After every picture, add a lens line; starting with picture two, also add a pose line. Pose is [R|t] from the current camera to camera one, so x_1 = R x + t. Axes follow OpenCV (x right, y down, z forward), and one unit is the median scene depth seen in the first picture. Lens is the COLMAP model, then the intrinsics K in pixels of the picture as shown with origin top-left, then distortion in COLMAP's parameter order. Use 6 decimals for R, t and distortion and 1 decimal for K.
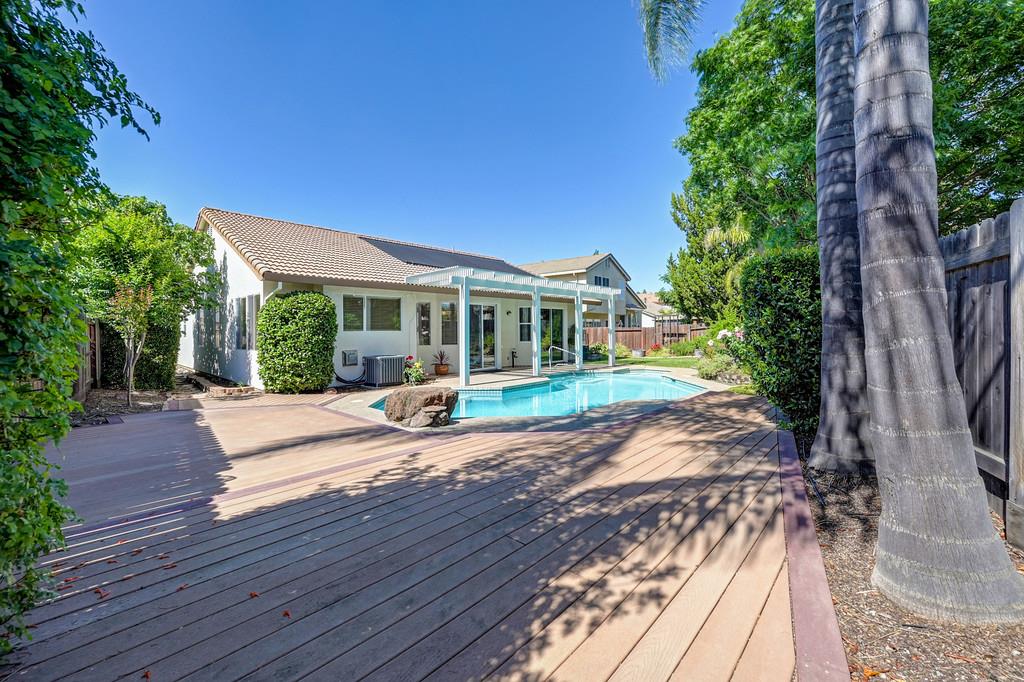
lens RADIAL K [[403.9, 0, 510.7], [0, 403.9, 334.0], [0, 0, 1]] dist [-0.001043, -0.000437]
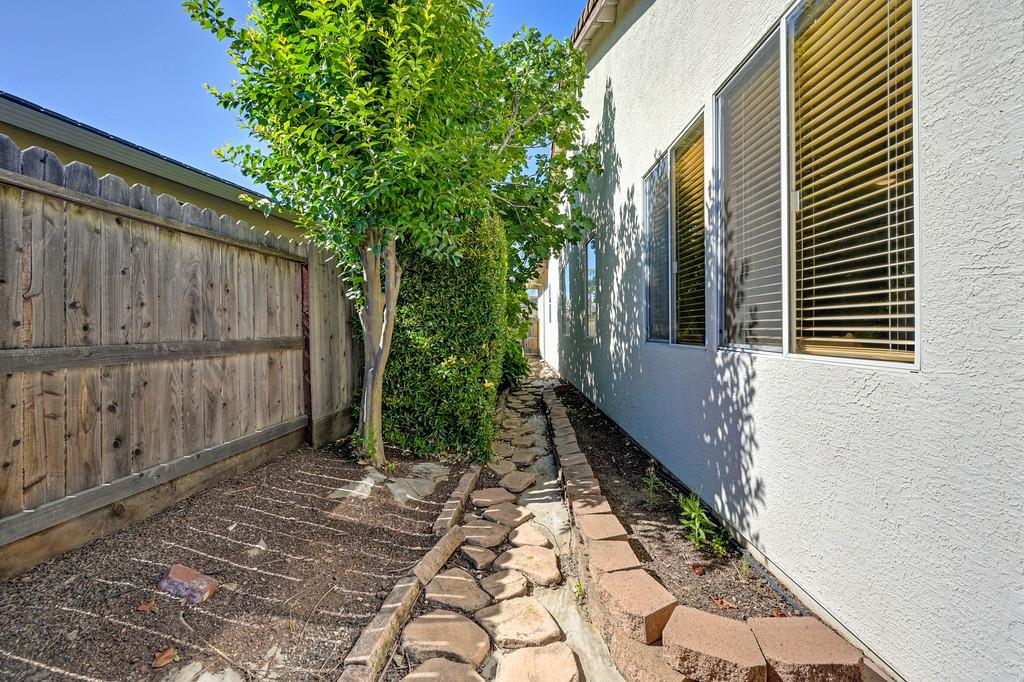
lens RADIAL K [[403.9, 0, 511.1], [0, 403.9, 333.6], [0, 0, 1]] dist [-0.001043, -0.000437]
pose [[0.687240, 0.001893, -0.726428, -0.491275], [0.007092, 0.999931, 0.009315, 0.026179], [0.726396, -0.011554, 0.687180, 0.666107]]
